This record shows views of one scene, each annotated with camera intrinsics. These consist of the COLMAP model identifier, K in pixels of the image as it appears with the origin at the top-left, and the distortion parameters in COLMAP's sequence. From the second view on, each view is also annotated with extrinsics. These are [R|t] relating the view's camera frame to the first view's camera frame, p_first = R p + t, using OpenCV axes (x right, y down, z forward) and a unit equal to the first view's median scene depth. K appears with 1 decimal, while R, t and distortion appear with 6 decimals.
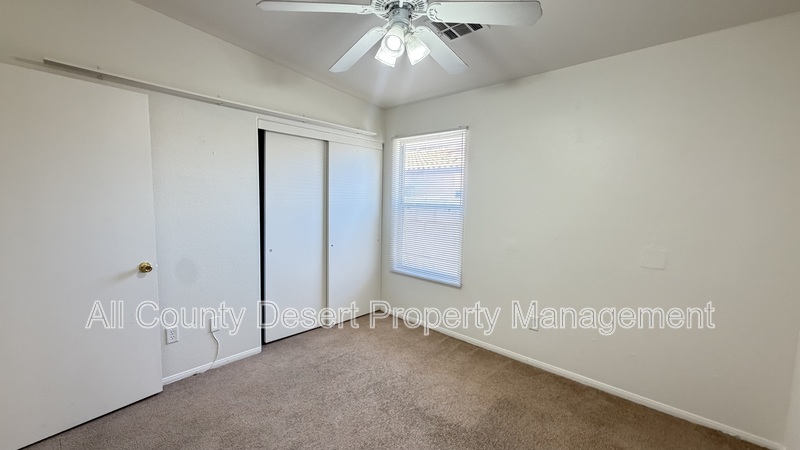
lens RADIAL K [[319.9, 0, 402.7], [0, 319.9, 230.5], [0, 0, 1]] dist [-0.001081, -0.000224]
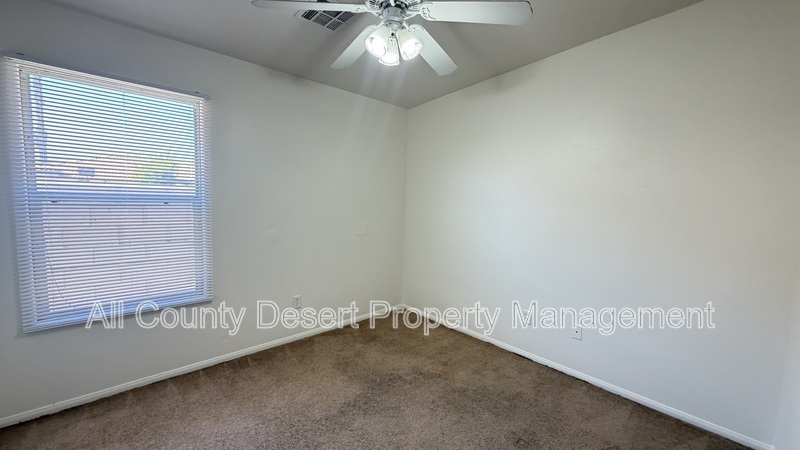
lens RADIAL K [[319.9, 0, 399.4], [0, 319.9, 222.5], [0, 0, 1]] dist [-0.001081, -0.000224]
pose [[0.065132, -0.099145, 0.992939, -0.575592], [0.062508, 0.993503, 0.095101, -0.062311], [-0.995917, 0.055872, 0.070906, 0.485835]]
